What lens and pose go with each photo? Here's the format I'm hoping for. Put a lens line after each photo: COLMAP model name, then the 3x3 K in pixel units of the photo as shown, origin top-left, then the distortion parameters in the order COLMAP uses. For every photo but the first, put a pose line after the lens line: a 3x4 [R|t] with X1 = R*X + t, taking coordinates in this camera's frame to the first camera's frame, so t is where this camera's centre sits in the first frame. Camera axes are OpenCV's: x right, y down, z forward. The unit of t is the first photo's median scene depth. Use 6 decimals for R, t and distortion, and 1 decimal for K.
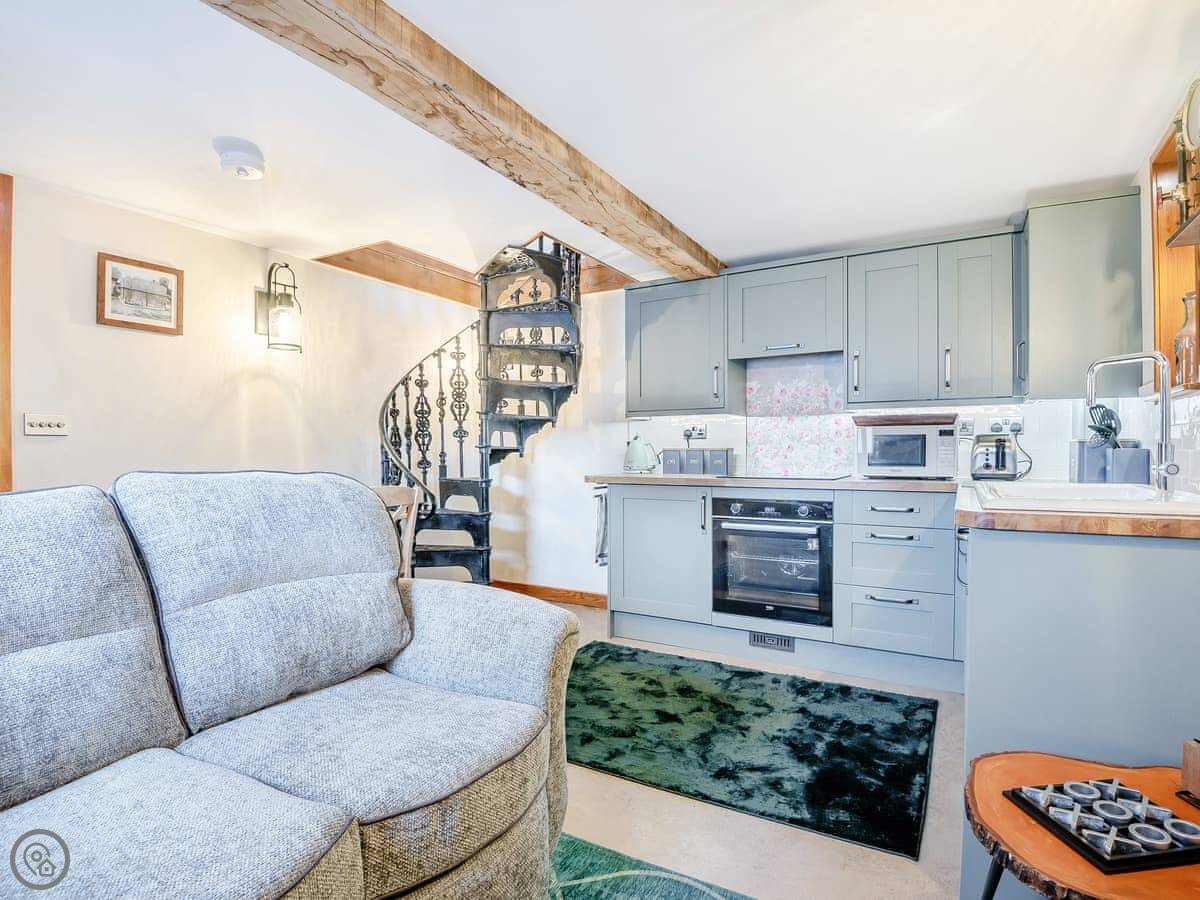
lens RADIAL K [[628.4, 0, 601.8], [0, 628.4, 463.8], [0, 0, 1]] dist [-0.021553, -0.017140]
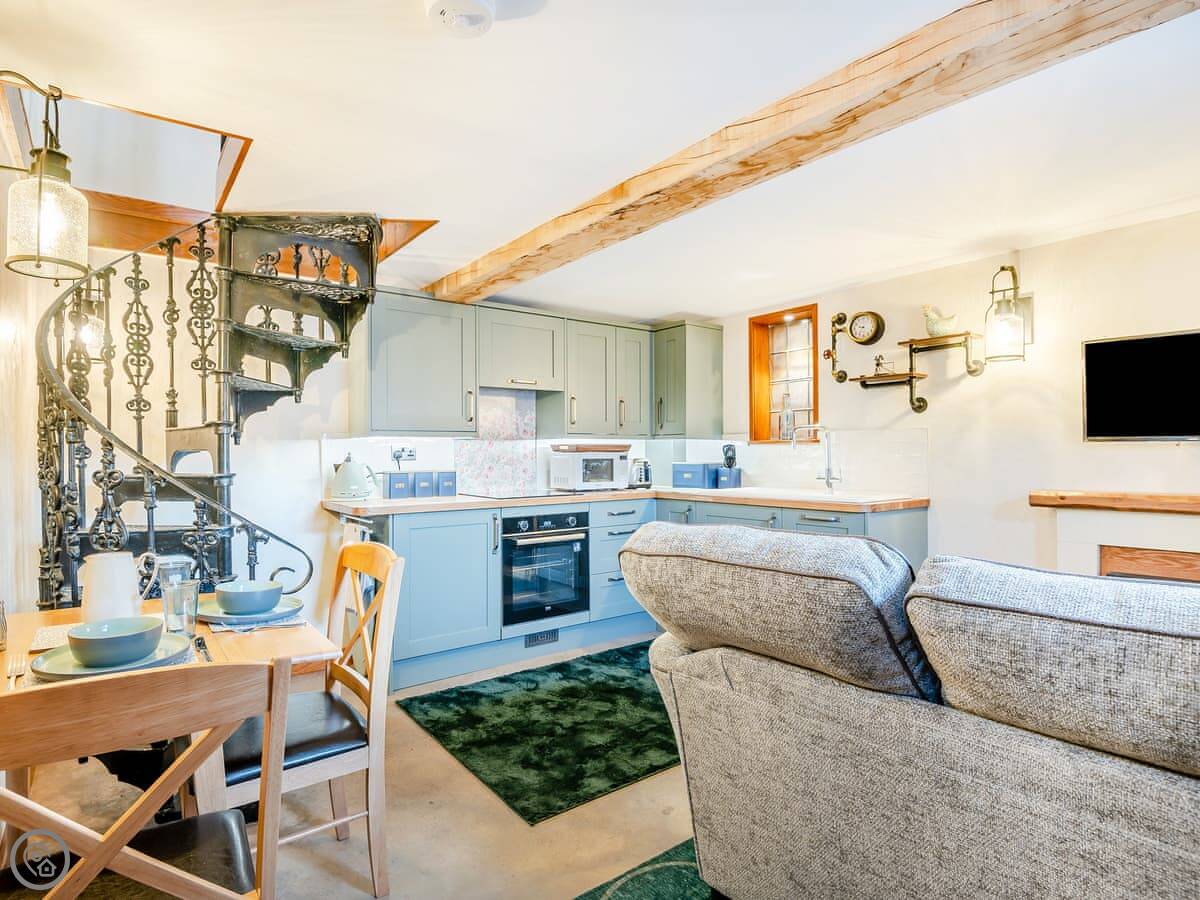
lens RADIAL K [[628.4, 0, 566.0], [0, 628.4, 451.0], [0, 0, 1]] dist [-0.021553, -0.017140]
pose [[0.409819, 0.008428, 0.912128, -0.763821], [0.023161, 0.999539, -0.019642, -0.036211], [-0.911873, 0.029175, 0.409434, 0.478942]]
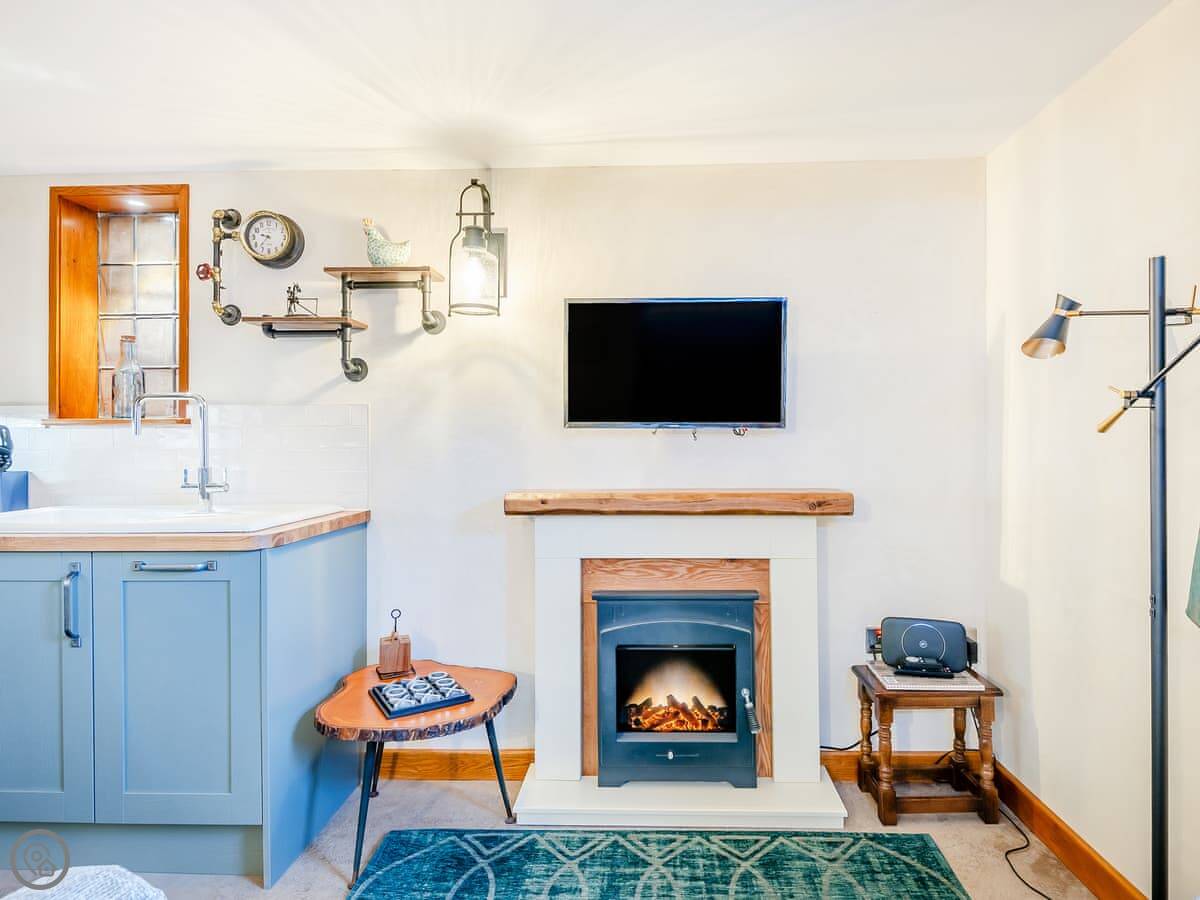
lens RADIAL K [[662.4, 0, 643.3], [0, 662.4, 435.0], [0, 0, 1]] dist [0.016301, -0.014952]
pose [[-0.487270, 0.013202, 0.873152, -0.367428], [0.026326, 0.999653, -0.000423, -0.038543], [-0.872854, 0.022780, -0.487449, 0.446730]]
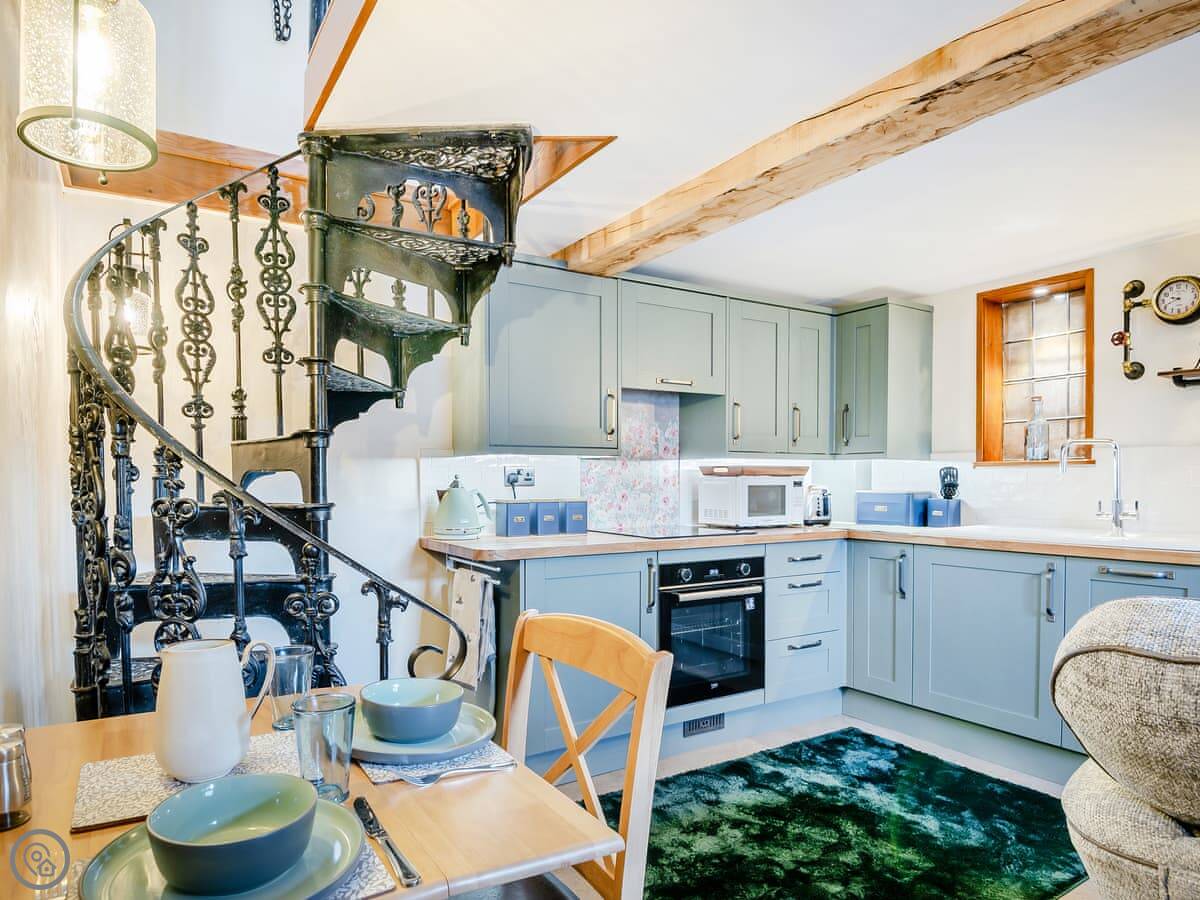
lens RADIAL K [[706.5, 0, 549.1], [0, 706.5, 497.0], [0, 0, 1]] dist [-0.015556, -0.011778]
pose [[0.499576, -0.014767, 0.866144, -0.670130], [0.017858, 0.999818, 0.006746, -0.039479], [-0.866086, 0.012097, 0.499748, 0.696174]]
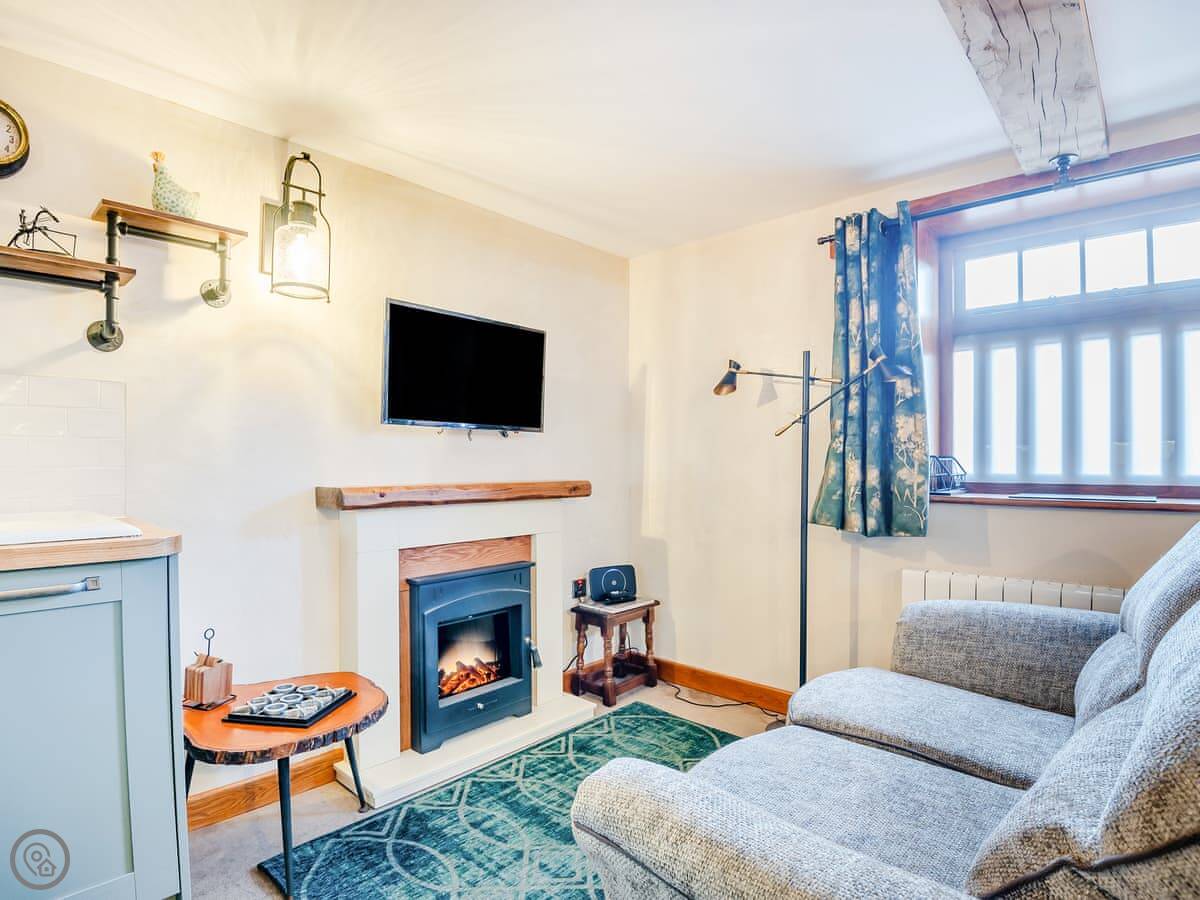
lens RADIAL K [[628.4, 0, 602.2], [0, 628.4, 464.1], [0, 0, 1]] dist [-0.021553, -0.017140]
pose [[-0.977327, 0.003975, 0.211696, -0.091263], [0.009506, 0.999639, 0.025116, -0.019546], [-0.211520, 0.026559, -0.977013, 0.791904]]
